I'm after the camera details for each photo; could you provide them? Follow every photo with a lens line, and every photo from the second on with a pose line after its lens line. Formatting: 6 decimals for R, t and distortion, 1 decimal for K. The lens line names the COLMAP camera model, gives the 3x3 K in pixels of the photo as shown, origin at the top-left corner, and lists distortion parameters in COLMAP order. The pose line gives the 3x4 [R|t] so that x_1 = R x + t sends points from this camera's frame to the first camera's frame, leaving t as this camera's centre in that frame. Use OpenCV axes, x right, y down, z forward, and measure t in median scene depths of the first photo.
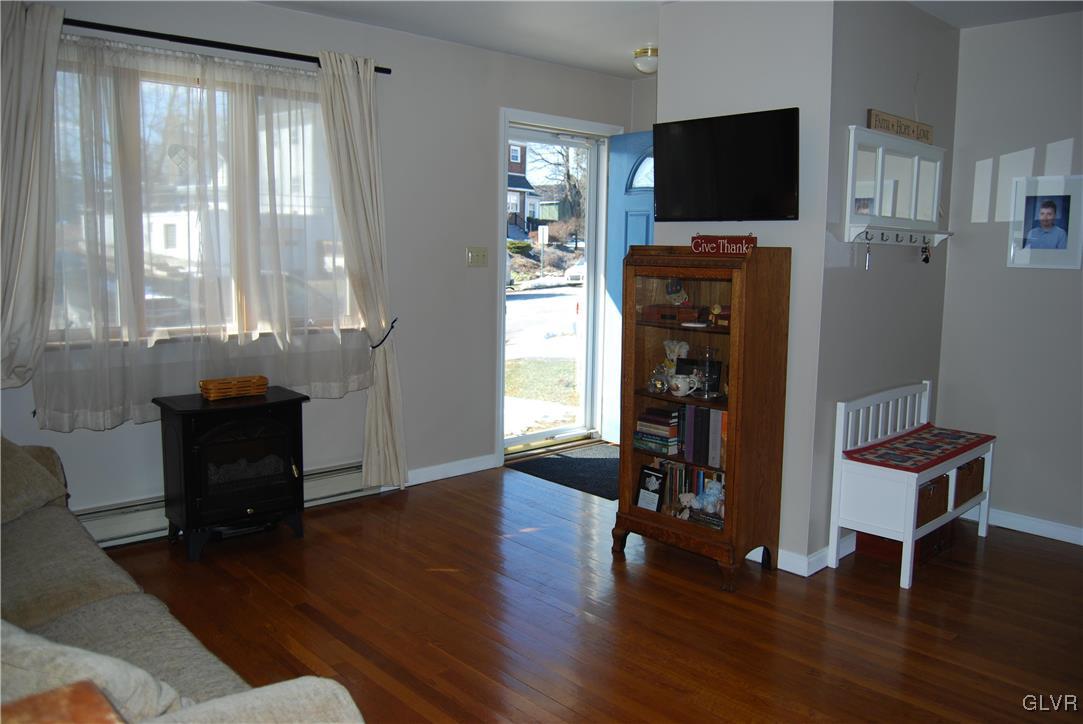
lens RADIAL K [[844.8, 0, 545.0], [0, 844.8, 356.8], [0, 0, 1]] dist [-0.096278, 0.035890]
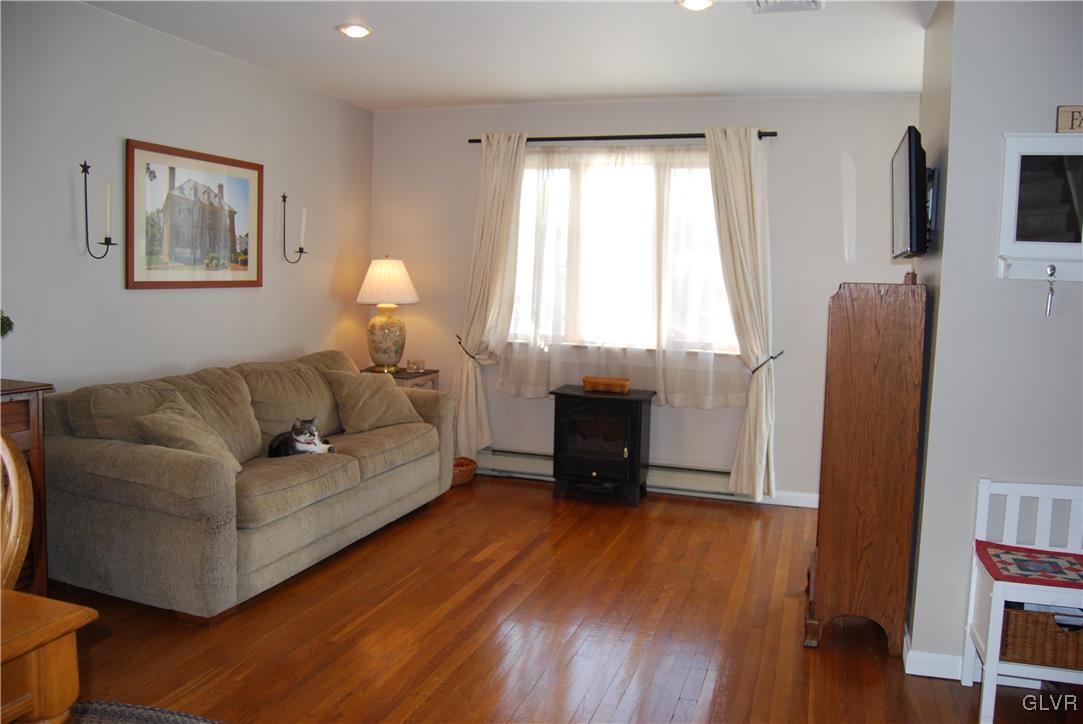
lens RADIAL K [[844.8, 0, 549.9], [0, 844.8, 351.2], [0, 0, 1]] dist [-0.096278, 0.035890]
pose [[0.492040, 0.072583, -0.867542, 0.749897], [-0.131028, 0.991341, 0.008626, -0.016807], [0.860656, 0.109428, 0.497290, 0.214568]]
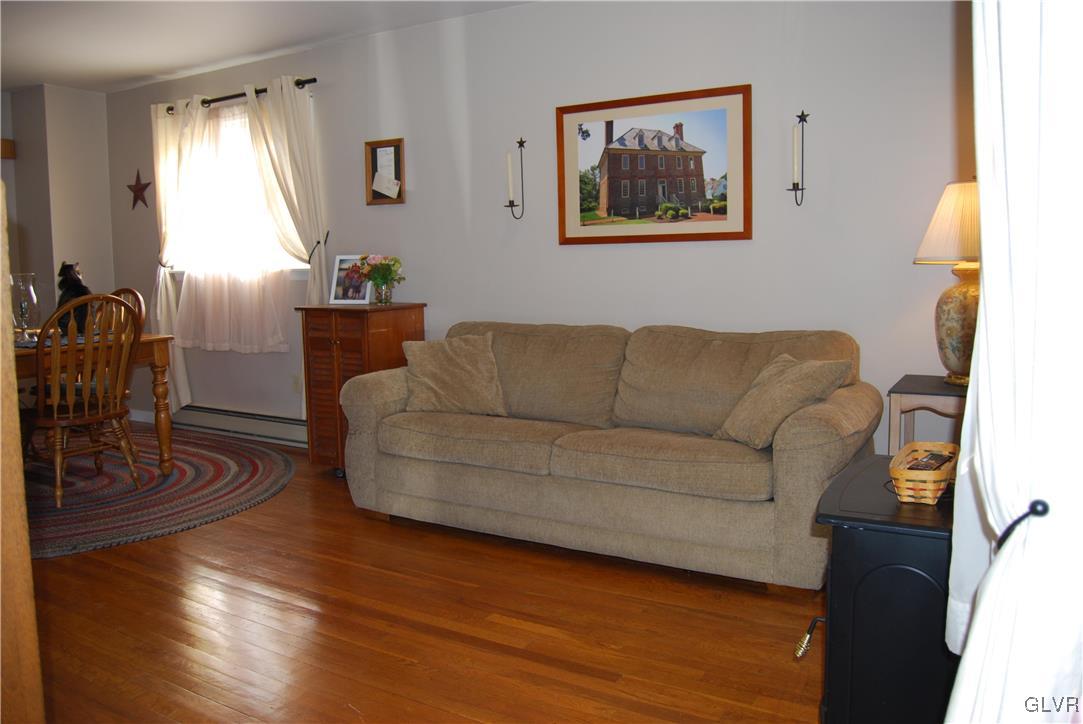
lens RADIAL K [[844.8, 0, 548.7], [0, 844.8, 351.1], [0, 0, 1]] dist [-0.096278, 0.035890]
pose [[-0.957173, 0.030192, -0.287938, -0.018580], [-0.037750, 0.973042, 0.227519, -0.130650], [0.287045, 0.228645, -0.930229, 1.313136]]
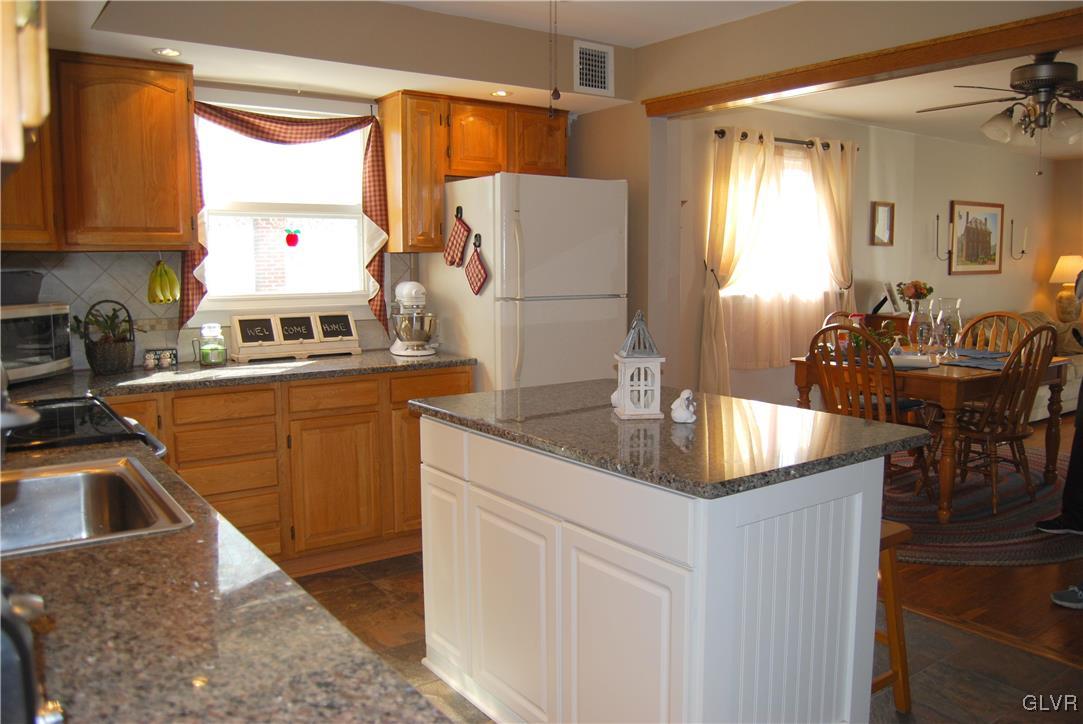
lens RADIAL K [[844.8, 0, 547.0], [0, 844.8, 355.5], [0, 0, 1]] dist [-0.096278, 0.035890]
pose [[-0.120538, 0.090220, -0.988601, 1.724283], [-0.119857, 0.987254, 0.104711, 0.081866], [0.985447, 0.131112, -0.108188, -0.445338]]
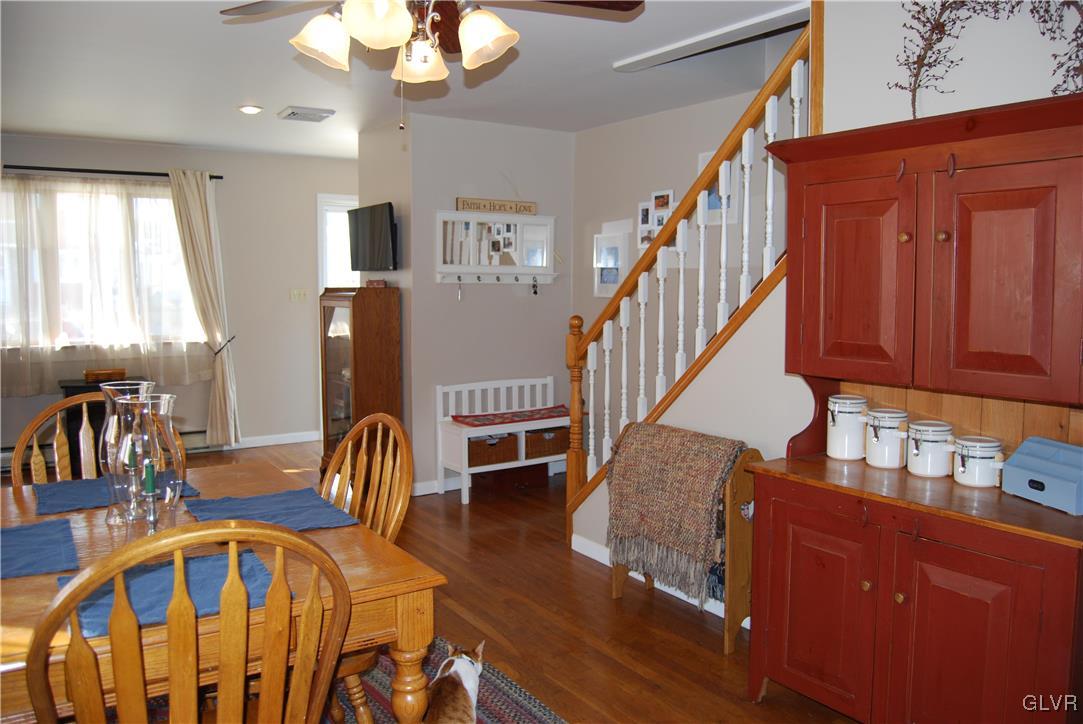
lens RADIAL K [[844.8, 0, 550.1], [0, 844.8, 358.1], [0, 0, 1]] dist [-0.096278, 0.035890]
pose [[0.988534, 0.001566, -0.150988, 0.727060], [-0.007112, 0.999319, -0.036199, 0.053854], [0.150829, 0.036857, 0.987873, -0.478750]]
